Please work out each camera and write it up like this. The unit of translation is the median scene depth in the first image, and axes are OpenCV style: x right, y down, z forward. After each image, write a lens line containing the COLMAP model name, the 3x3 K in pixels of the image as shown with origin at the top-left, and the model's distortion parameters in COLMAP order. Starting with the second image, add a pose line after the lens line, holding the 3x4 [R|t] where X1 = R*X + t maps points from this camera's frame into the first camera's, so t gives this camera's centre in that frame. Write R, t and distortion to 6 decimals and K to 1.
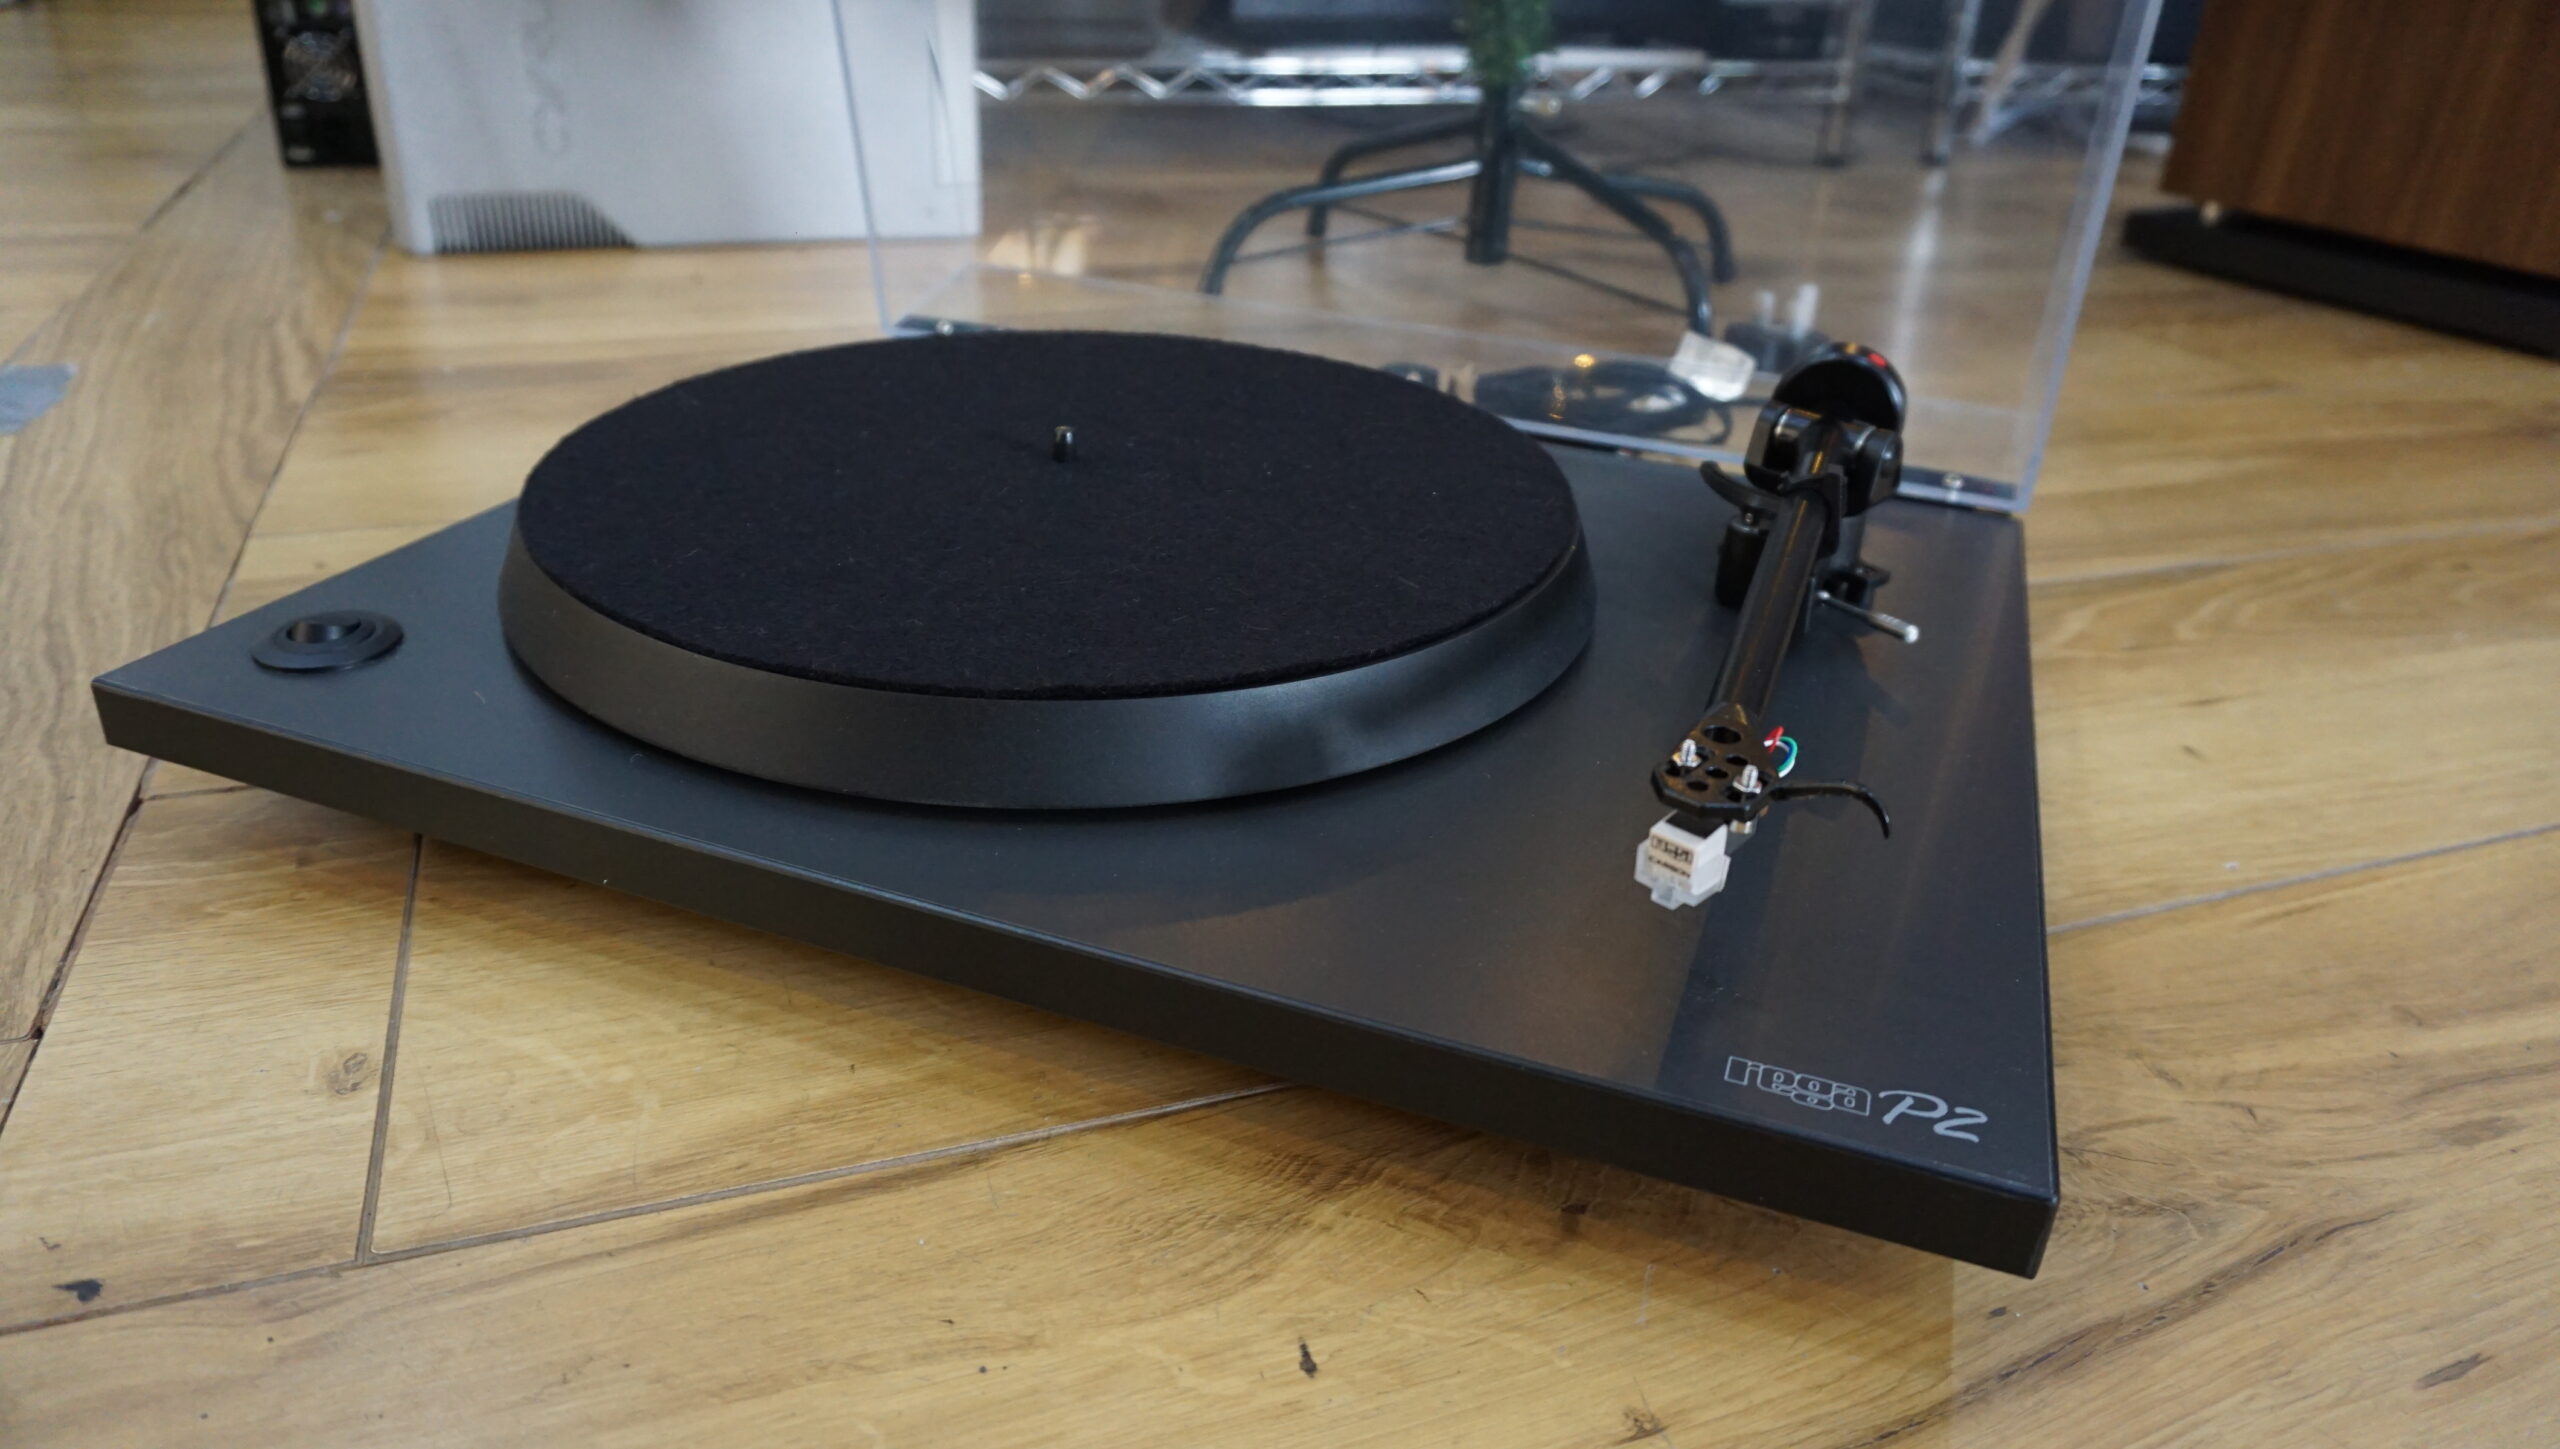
lens RADIAL K [[1724.1, 0, 1281.4], [0, 1724.1, 721.5], [0, 0, 1]] dist [-0.040060, 0.030212]
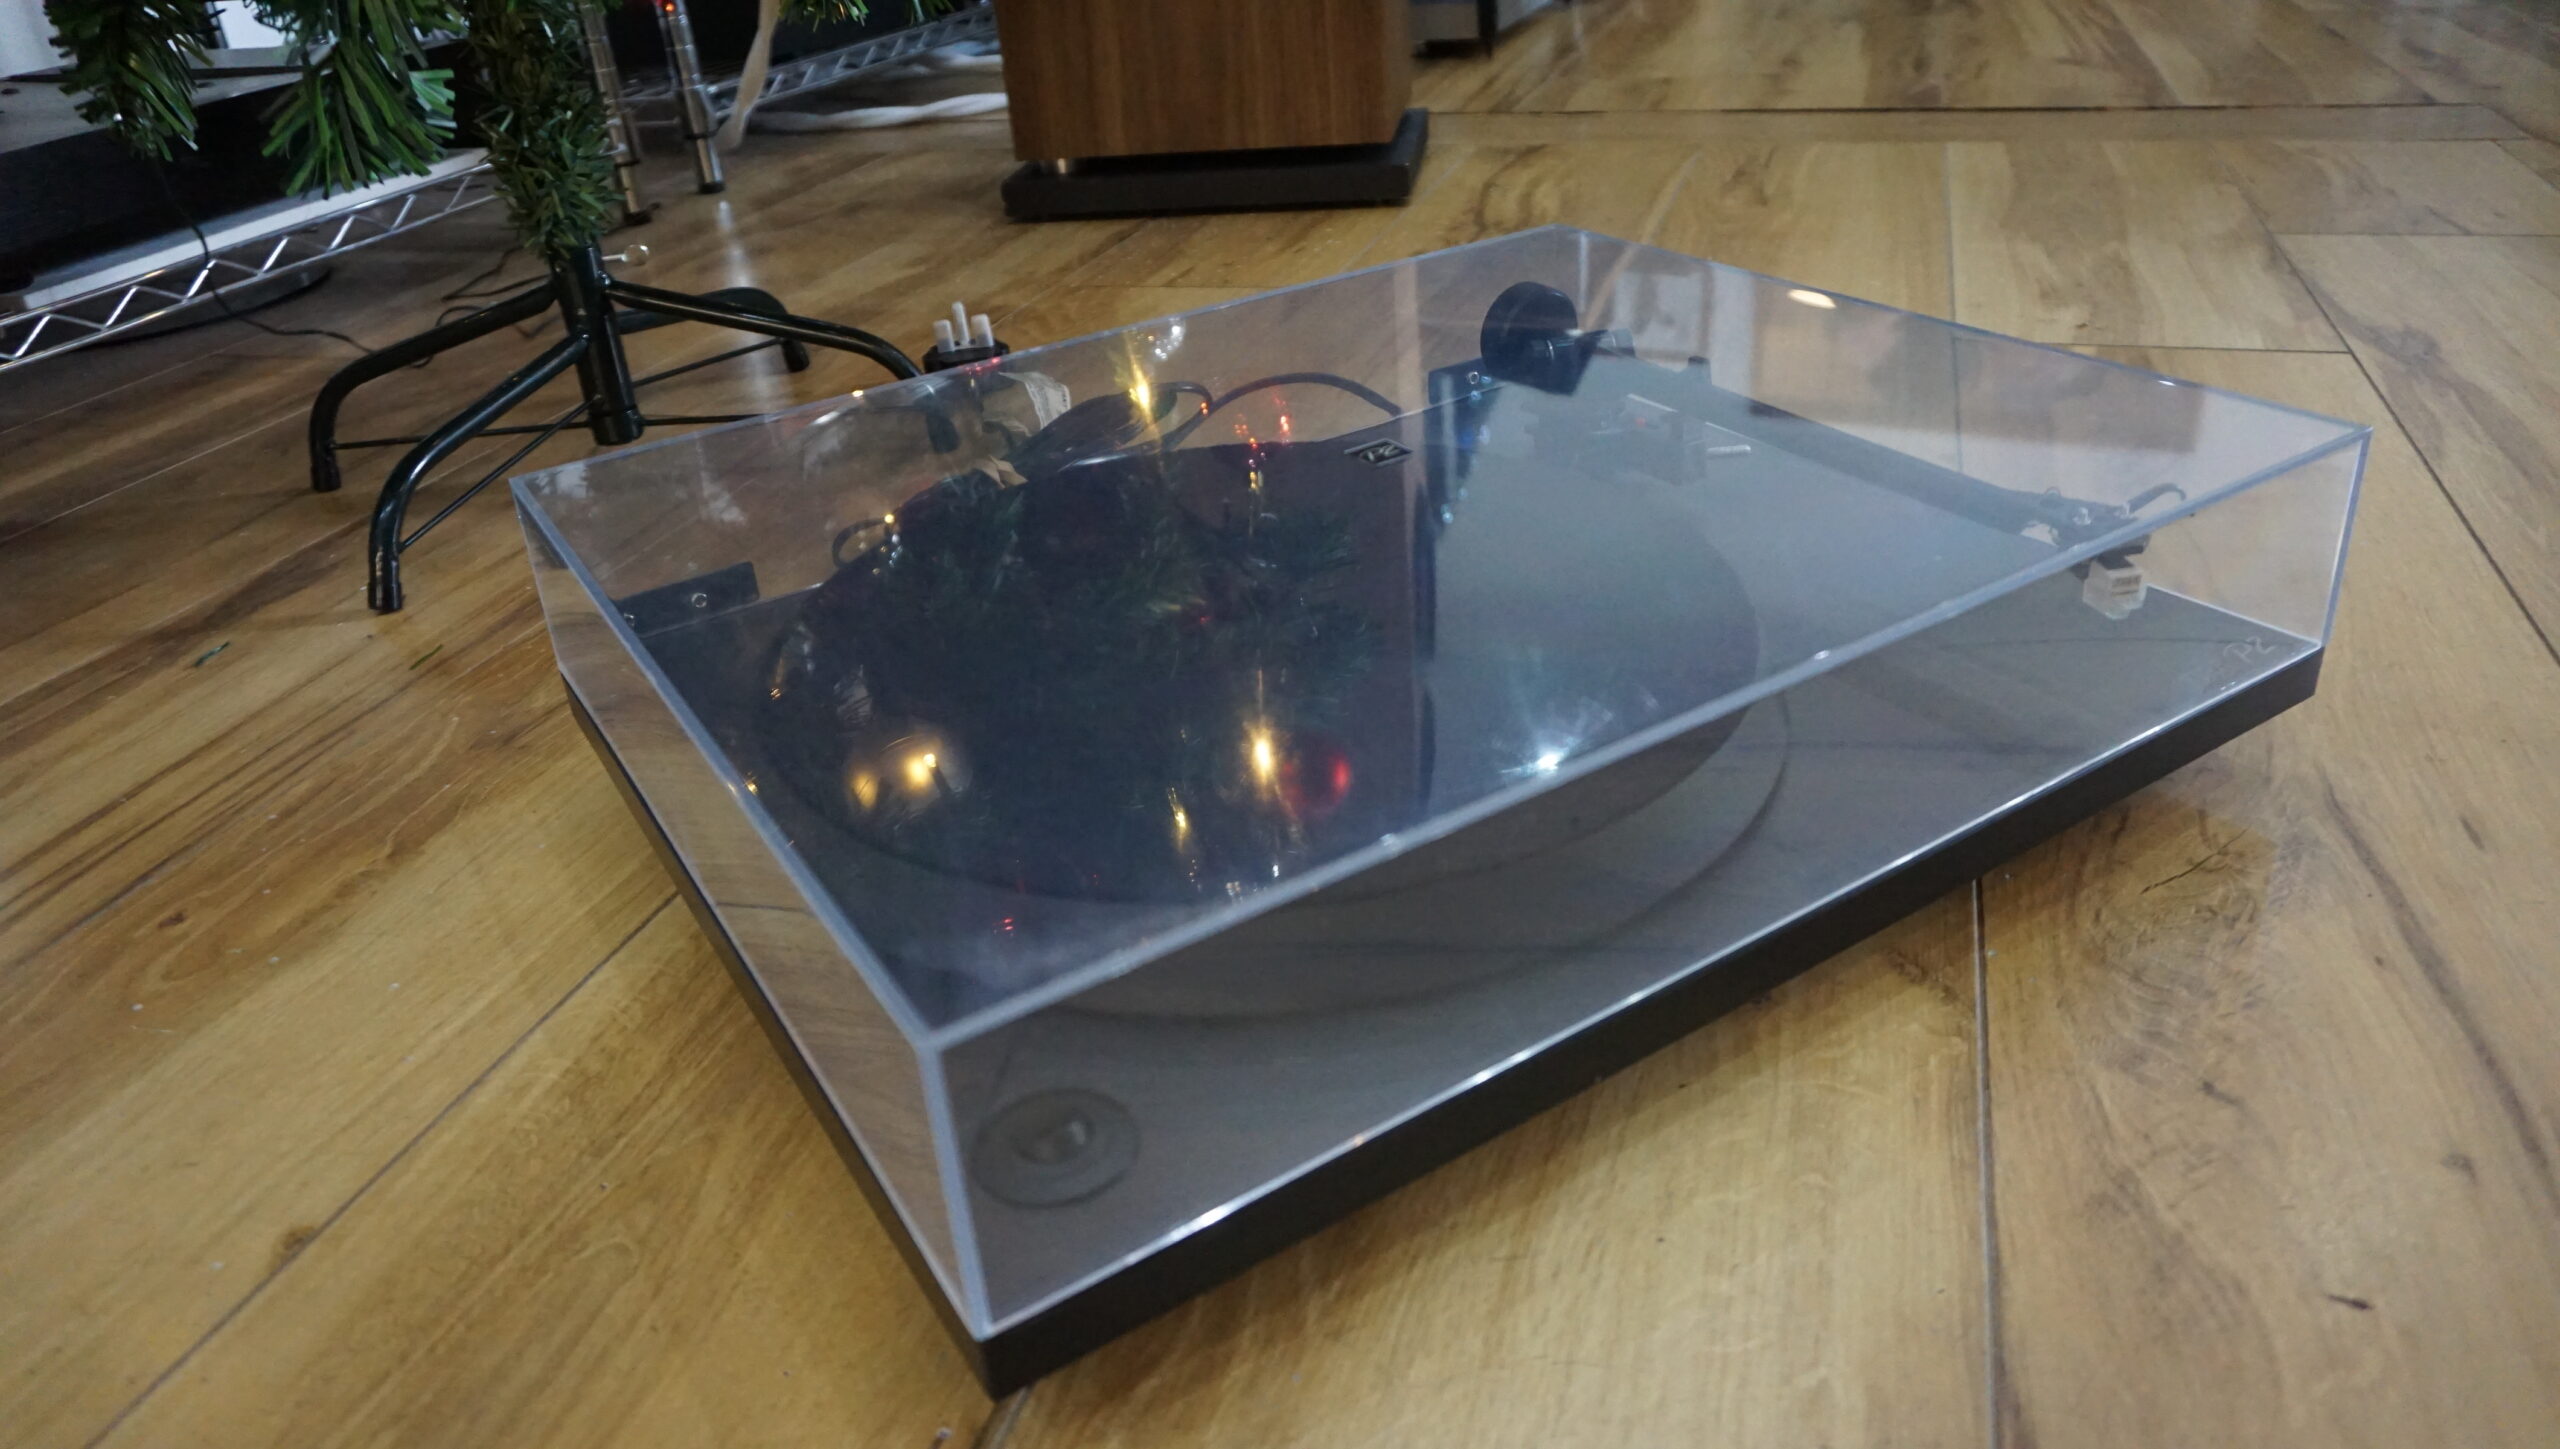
lens RADIAL K [[1724.1, 0, 1272.1], [0, 1724.1, 715.7], [0, 0, 1]] dist [-0.040060, 0.030212]
pose [[0.617786, -0.456744, 0.640098, -0.918832], [0.448306, 0.873345, 0.190500, -0.492227], [-0.646036, 0.169271, 0.744301, 0.482036]]
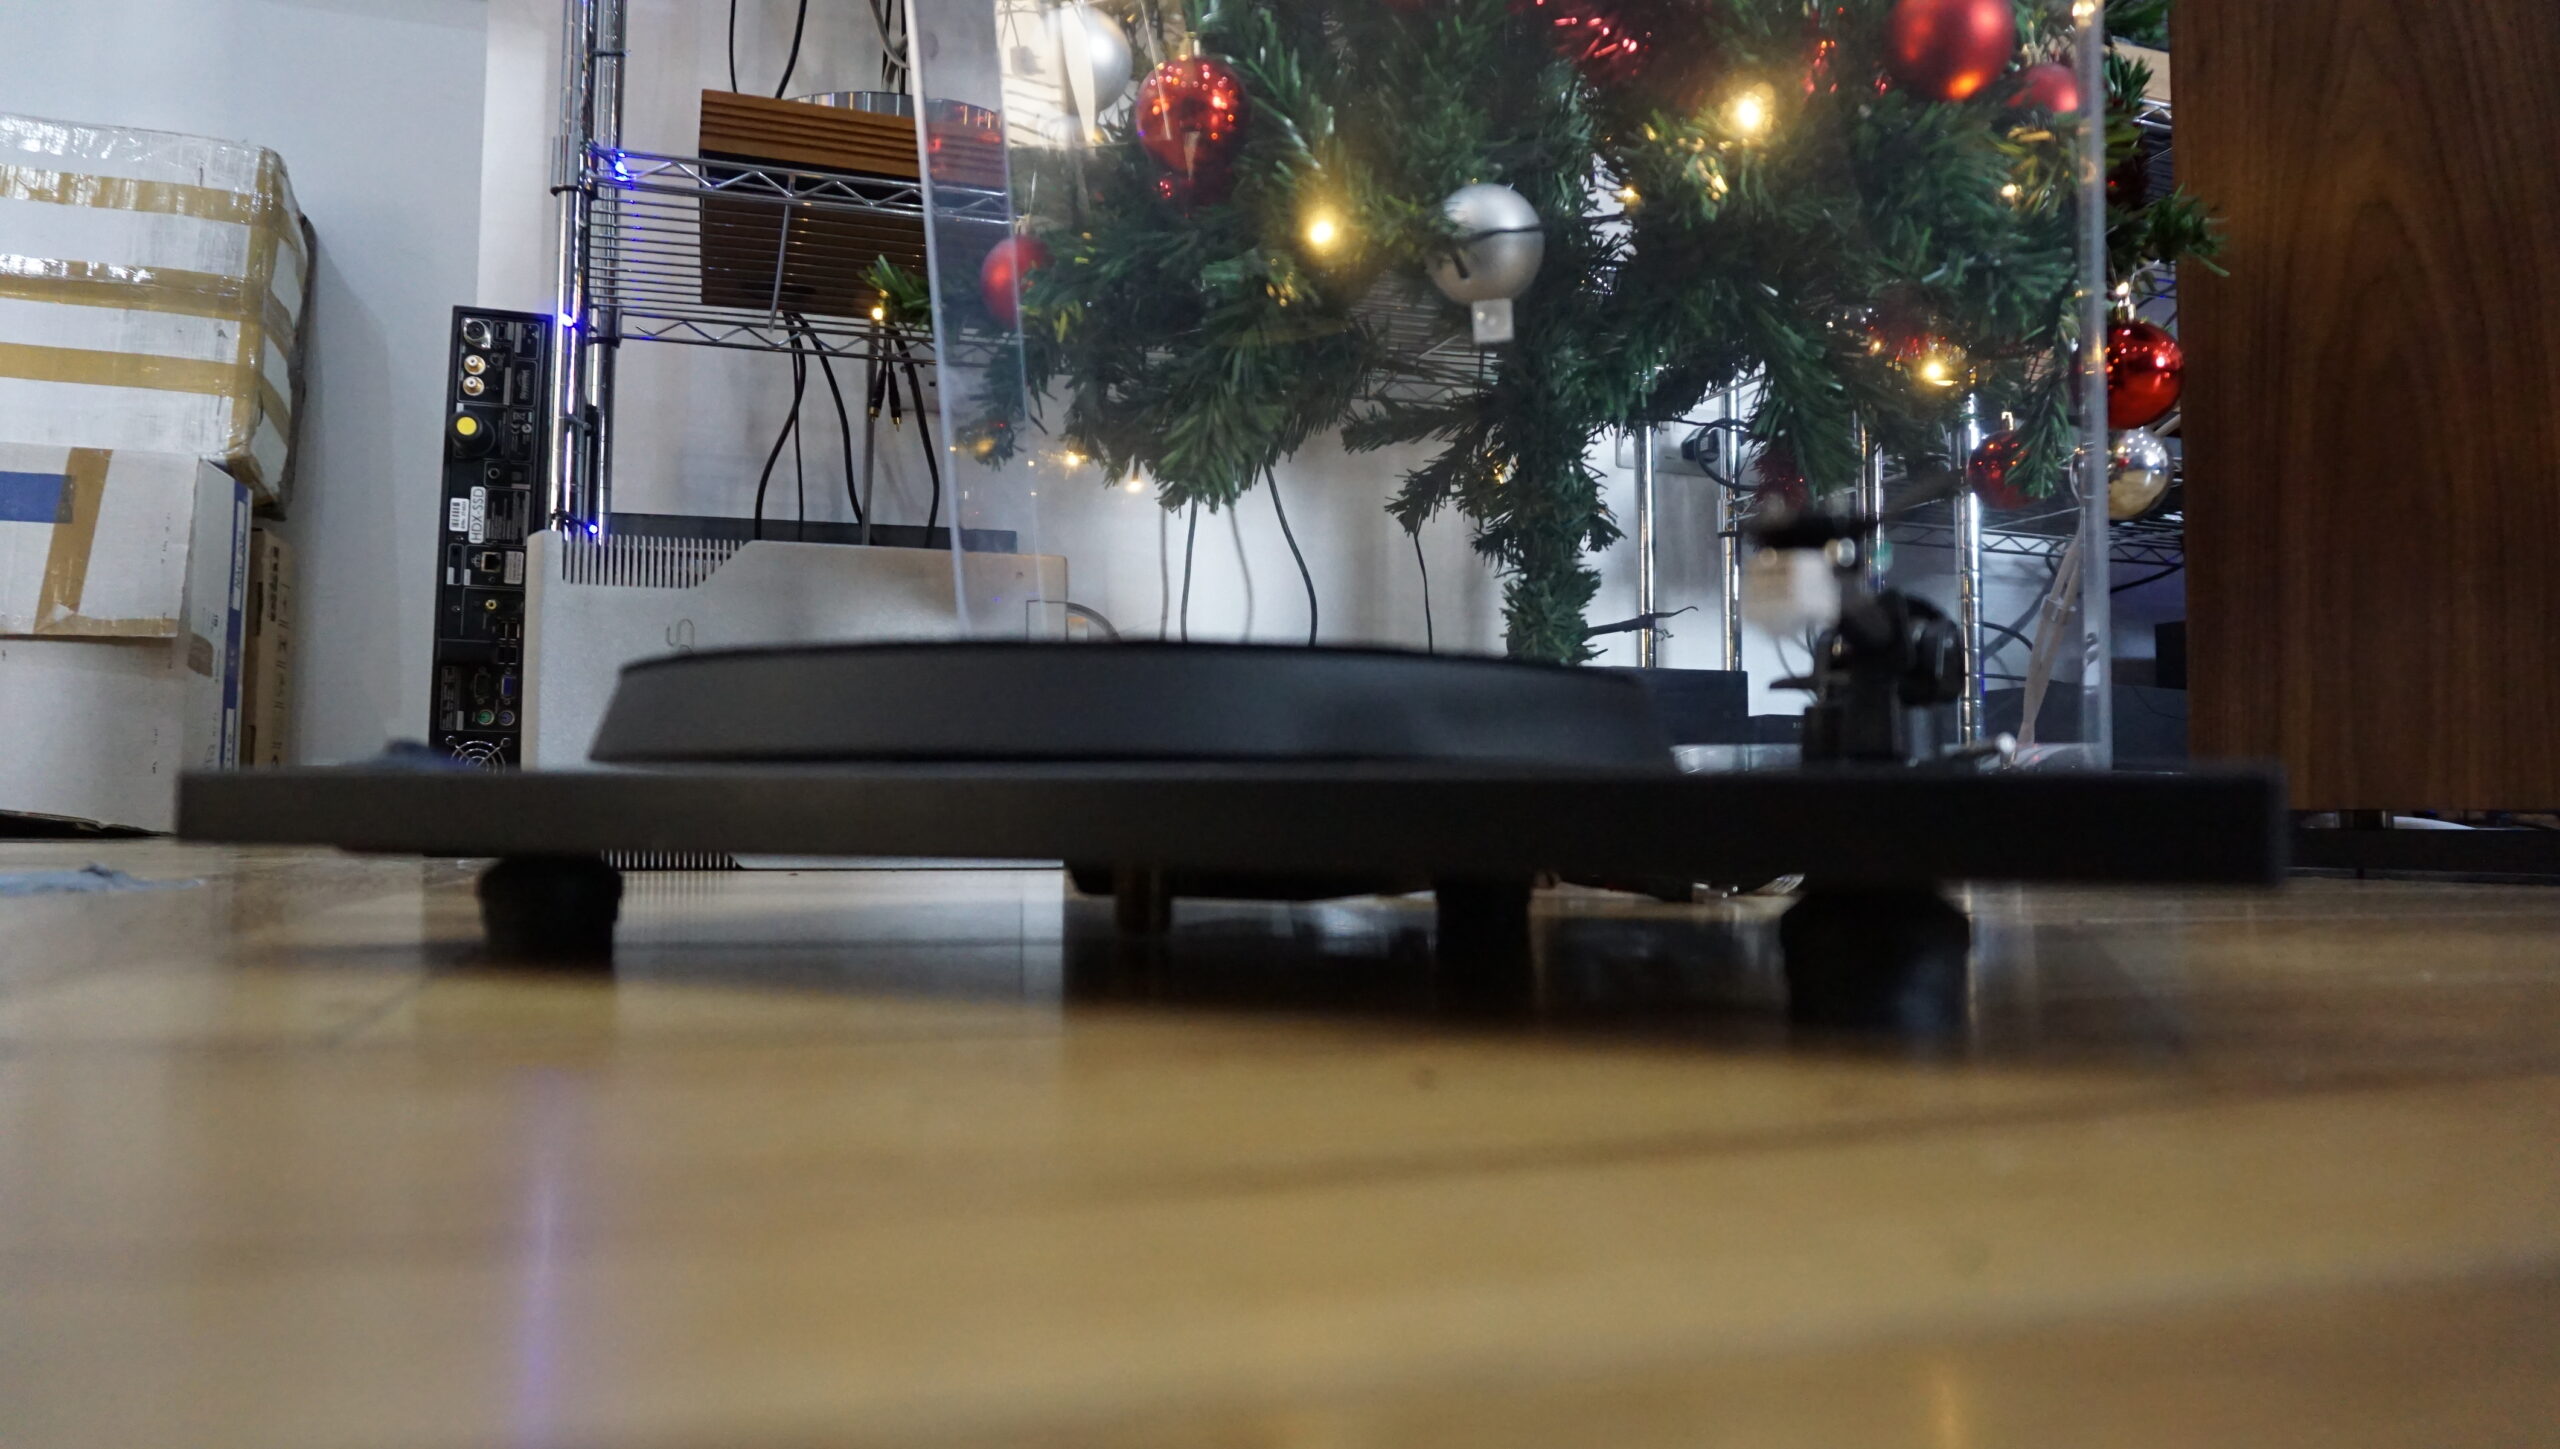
lens RADIAL K [[1724.1, 0, 1265.2], [0, 1724.1, 726.7], [0, 0, 1]] dist [-0.040060, 0.030212]
pose [[0.998506, -0.040106, -0.037099, -0.034438], [0.016161, 0.865488, -0.500668, 0.576736], [0.052189, 0.499321, 0.864844, 0.161154]]
